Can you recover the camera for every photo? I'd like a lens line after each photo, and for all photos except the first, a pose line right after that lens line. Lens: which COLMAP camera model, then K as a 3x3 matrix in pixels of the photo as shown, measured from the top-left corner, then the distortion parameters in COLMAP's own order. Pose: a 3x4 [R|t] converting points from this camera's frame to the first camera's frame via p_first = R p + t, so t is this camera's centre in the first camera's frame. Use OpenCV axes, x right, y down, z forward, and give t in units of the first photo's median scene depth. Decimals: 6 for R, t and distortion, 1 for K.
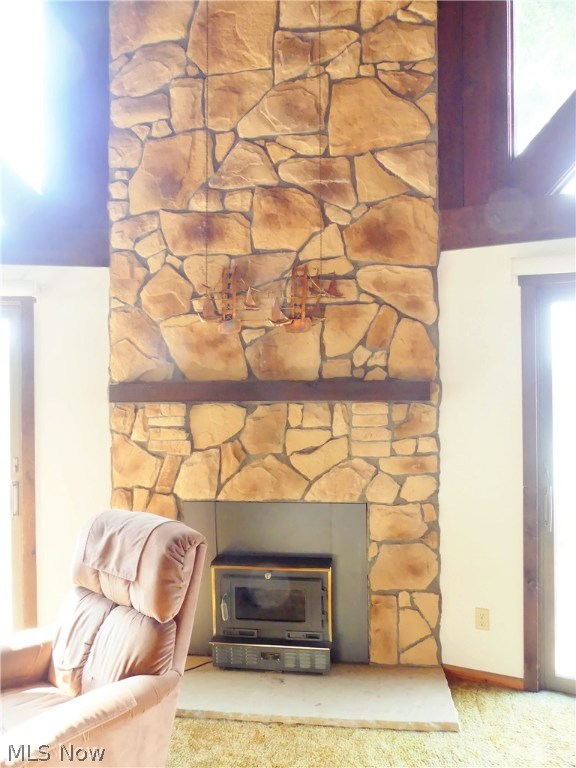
lens RADIAL K [[583.5, 0, 286.6], [0, 583.5, 386.1], [0, 0, 1]] dist [0.010069, -0.031190]
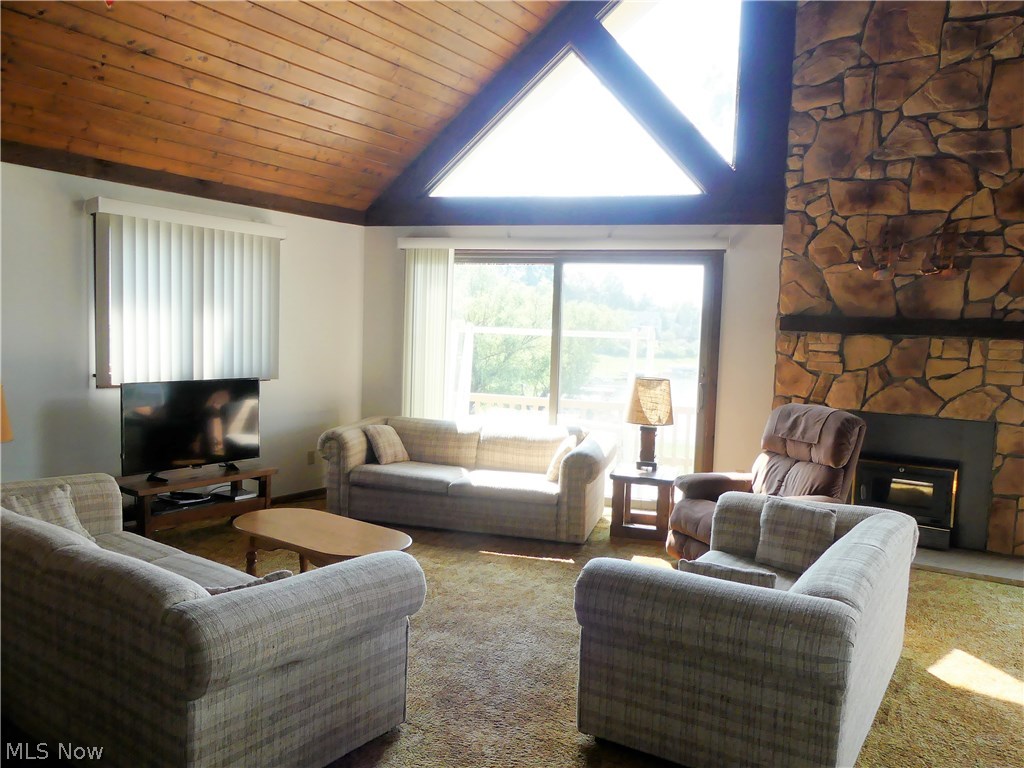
lens RADIAL K [[778.0, 0, 528.5], [0, 778.0, 385.2], [0, 0, 1]] dist [0.010069, -0.031190]
pose [[0.895221, 0.074887, -0.439285, -0.027880], [-0.030481, 0.993760, 0.107293, -0.020483], [0.444579, -0.082661, 0.891917, -0.841201]]
